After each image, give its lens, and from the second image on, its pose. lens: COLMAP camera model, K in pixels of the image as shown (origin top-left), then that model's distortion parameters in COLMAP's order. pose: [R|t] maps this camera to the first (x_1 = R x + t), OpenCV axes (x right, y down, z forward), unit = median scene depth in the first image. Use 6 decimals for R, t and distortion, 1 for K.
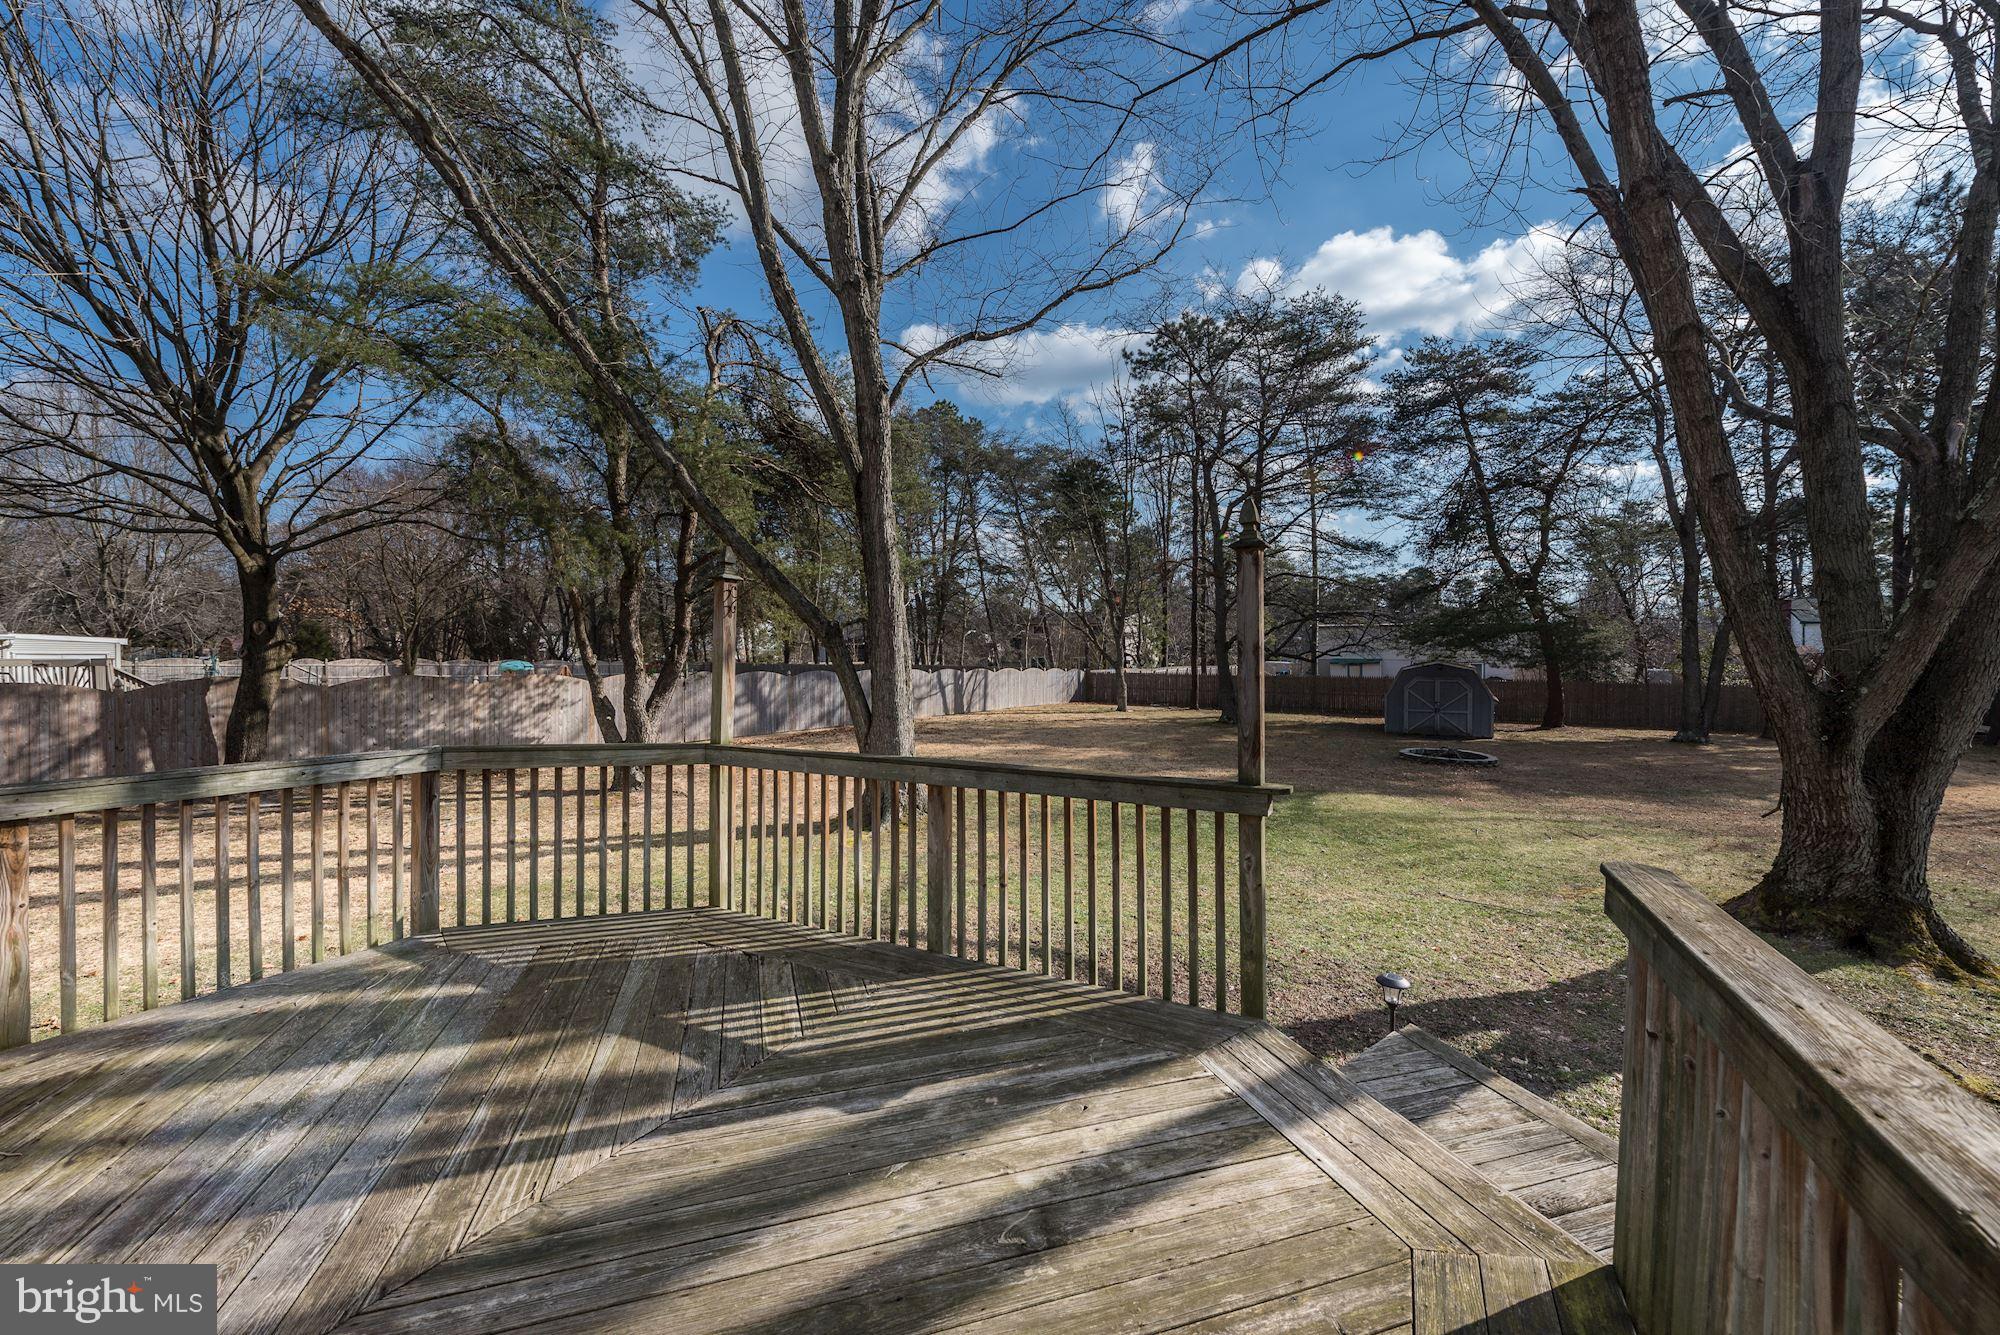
lens RADIAL K [[770.0, 0, 1004.9], [0, 770.0, 661.6], [0, 0, 1]] dist [0.006389, -0.001556]
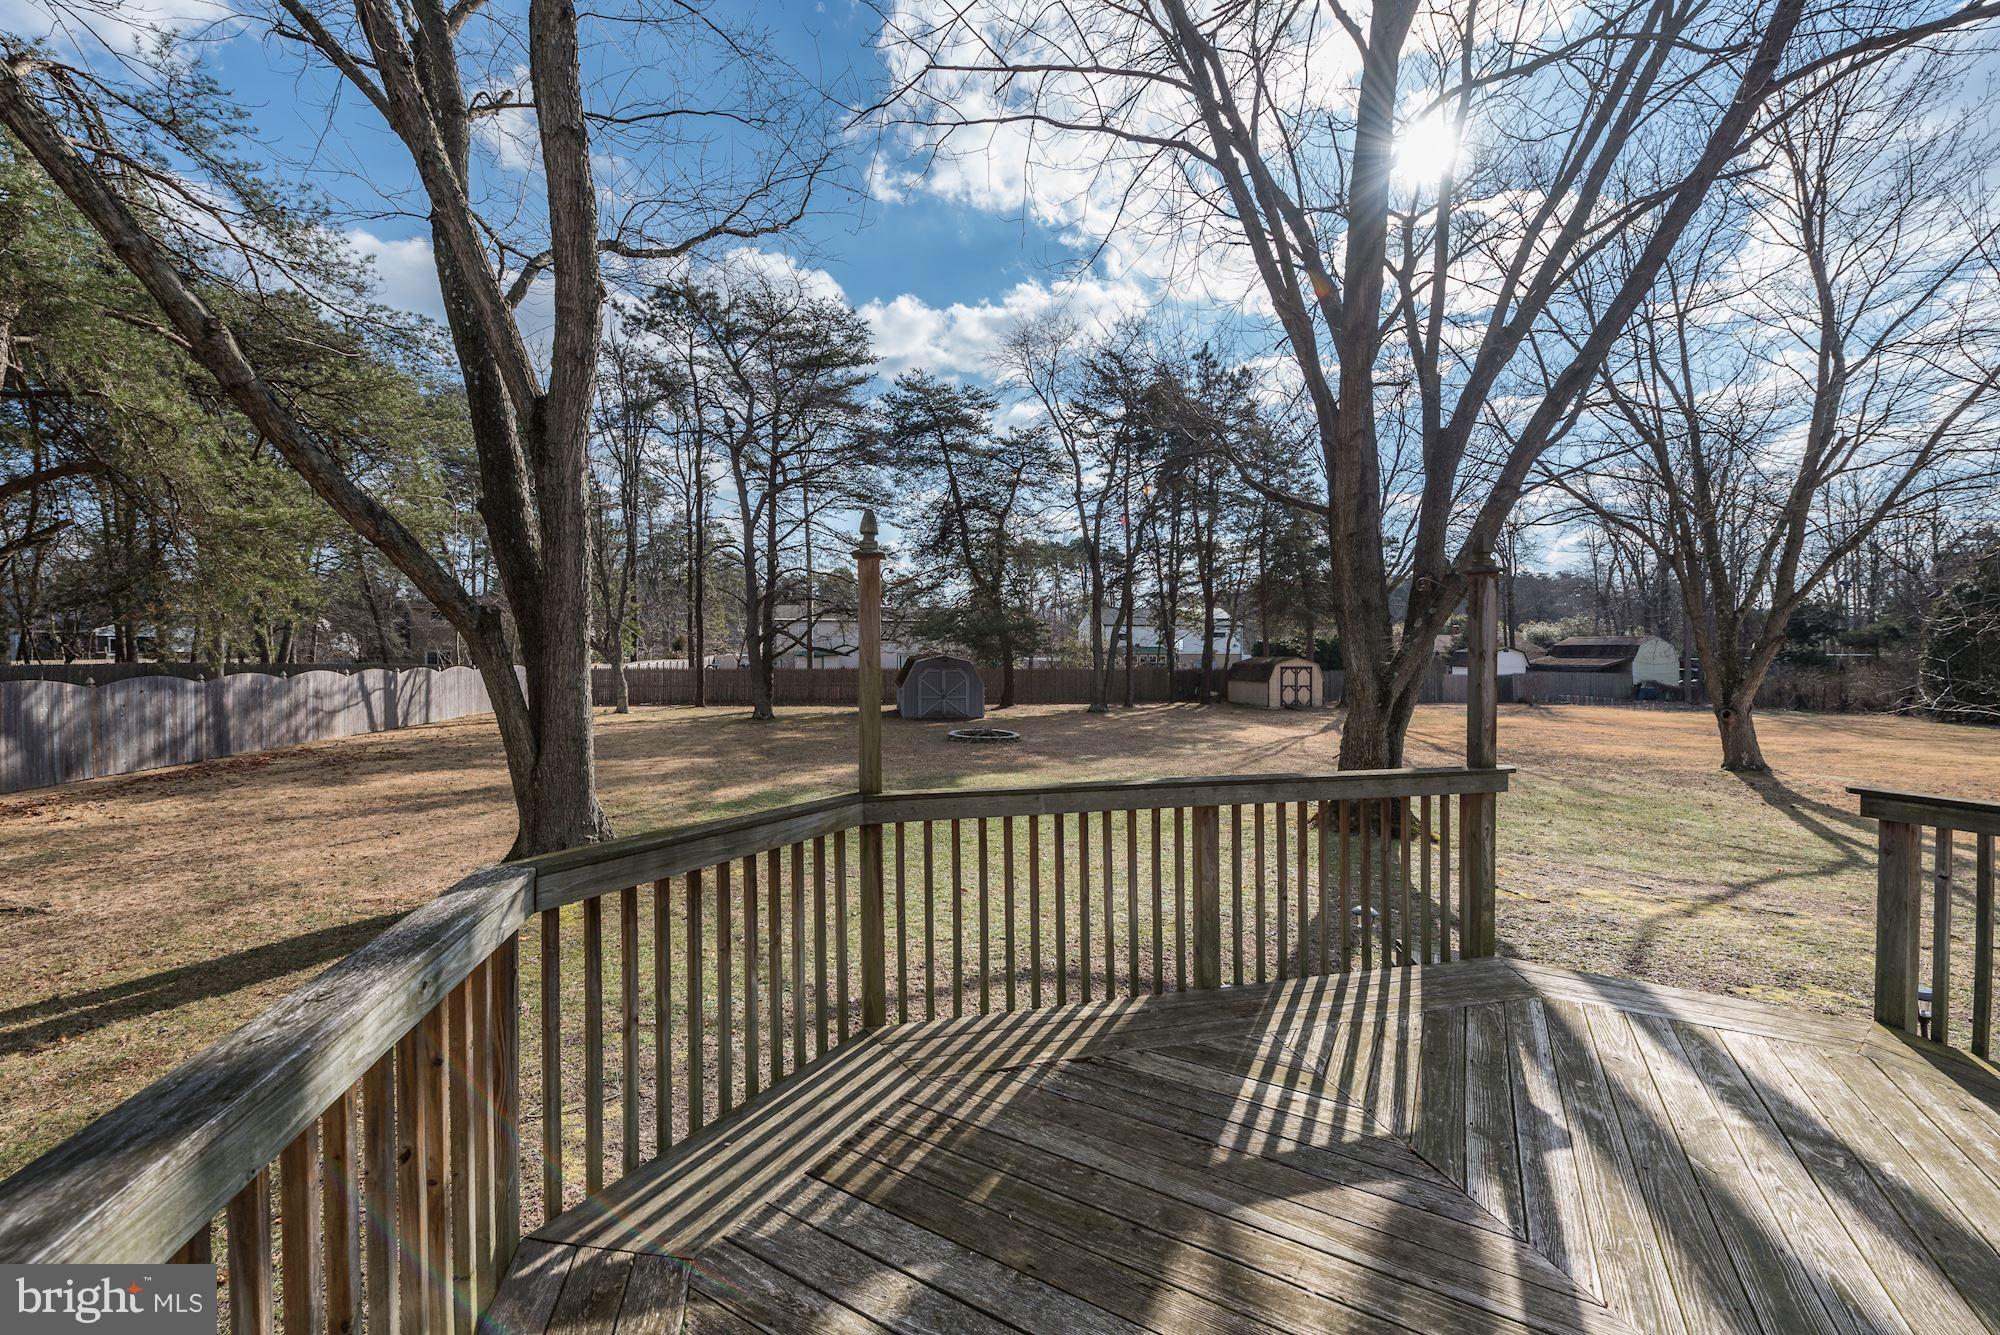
lens RADIAL K [[770.0, 0, 1001.9], [0, 770.0, 668.6], [0, 0, 1]] dist [0.006389, -0.001556]
pose [[0.758900, -0.018899, 0.650933, -0.113349], [0.006635, 0.999751, 0.021291, -0.003095], [-0.651173, -0.011839, 0.758837, 0.061529]]
